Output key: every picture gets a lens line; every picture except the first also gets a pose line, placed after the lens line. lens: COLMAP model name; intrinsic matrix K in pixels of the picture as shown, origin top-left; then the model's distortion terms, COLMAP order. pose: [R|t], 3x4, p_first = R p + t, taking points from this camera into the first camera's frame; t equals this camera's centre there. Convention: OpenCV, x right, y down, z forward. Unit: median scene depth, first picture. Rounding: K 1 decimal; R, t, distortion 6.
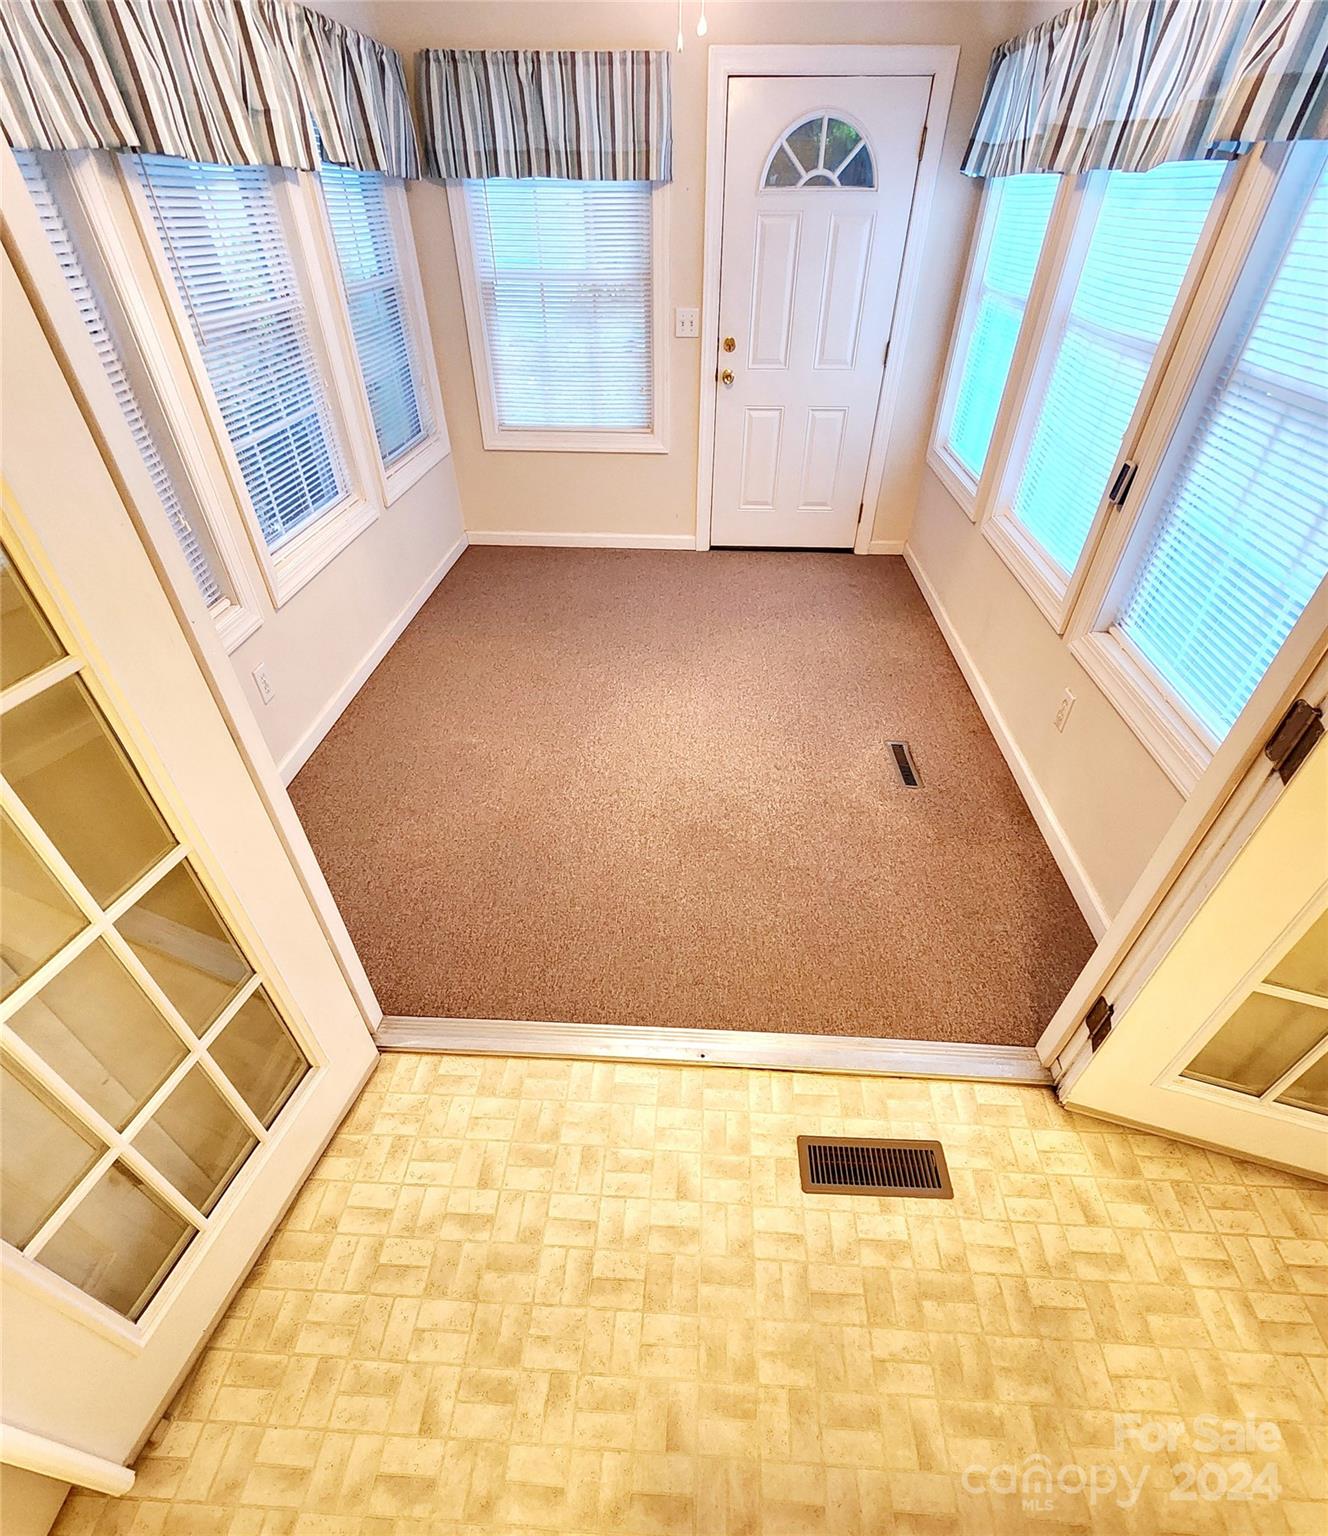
lens RADIAL K [[741.0, 0, 665.6], [0, 741.0, 884.1], [0, 0, 1]] dist [0.002417, 0.000579]
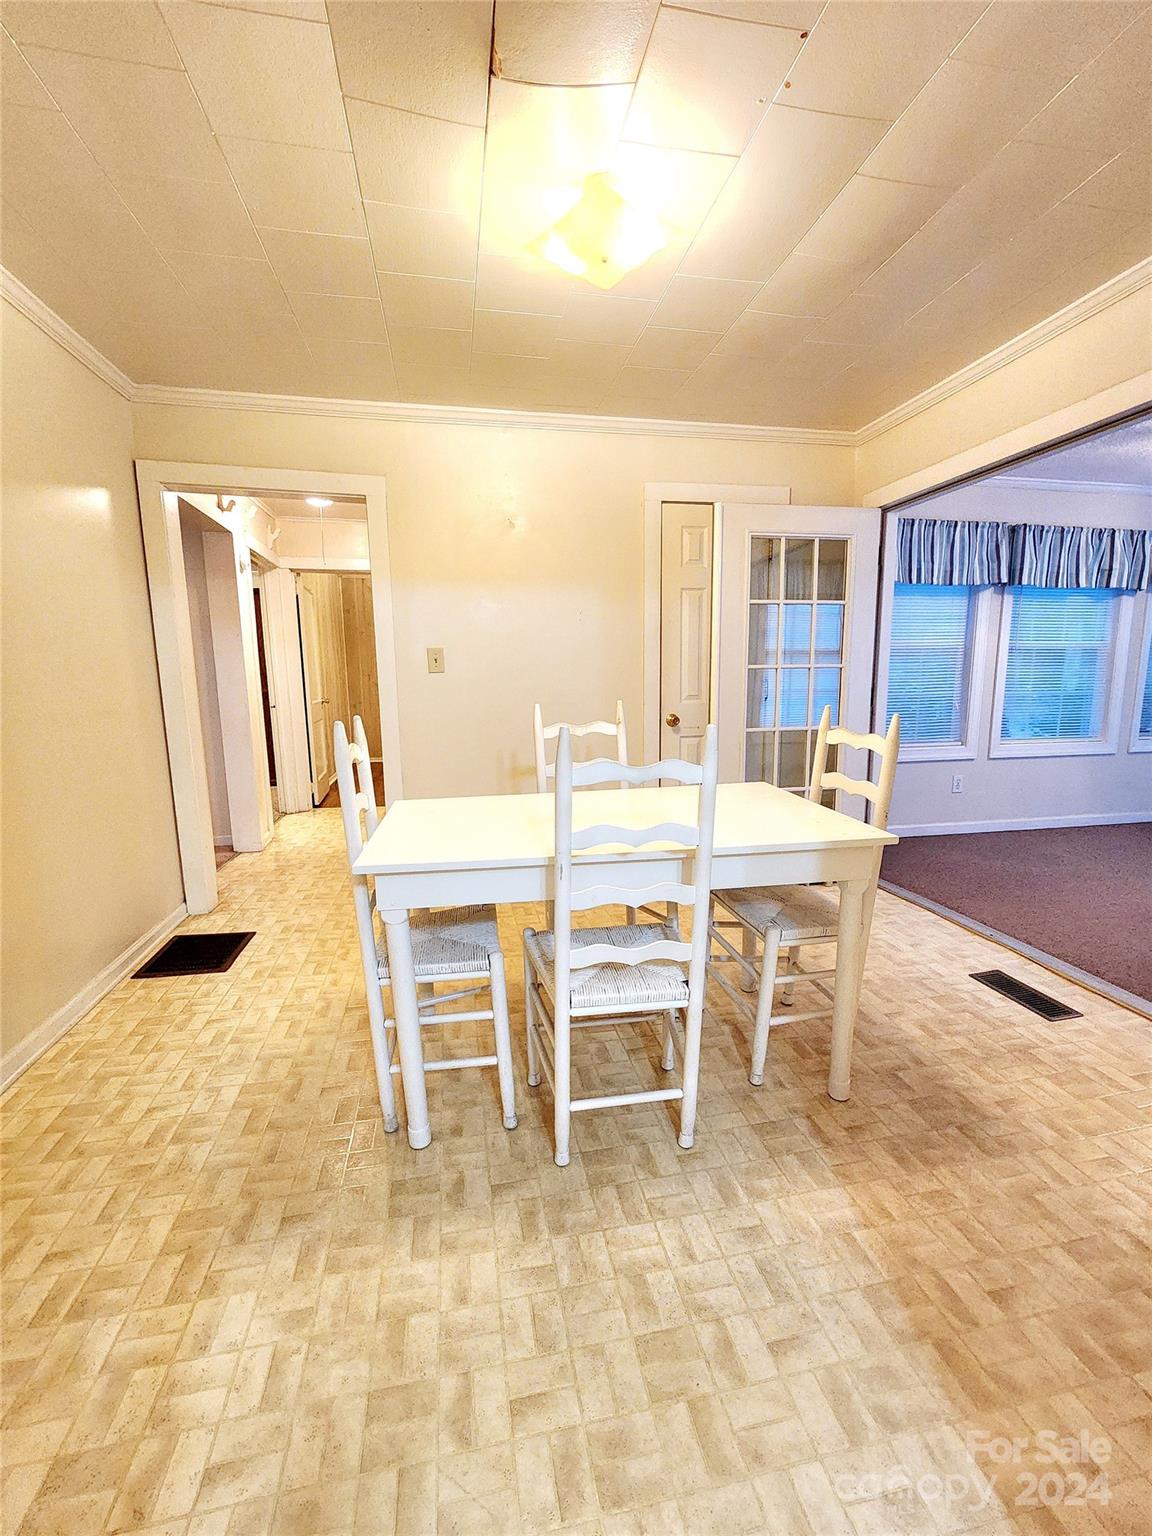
lens RADIAL K [[621.5, 0, 576.0], [0, 621.5, 768.0], [0, 0, 1]] dist [0.000543, 0.000028]
pose [[0.240131, 0.136147, -0.961146, 1.194642], [-0.652337, 0.755864, -0.055910, 0.678366], [0.718883, 0.640417, 0.270320, -0.314066]]
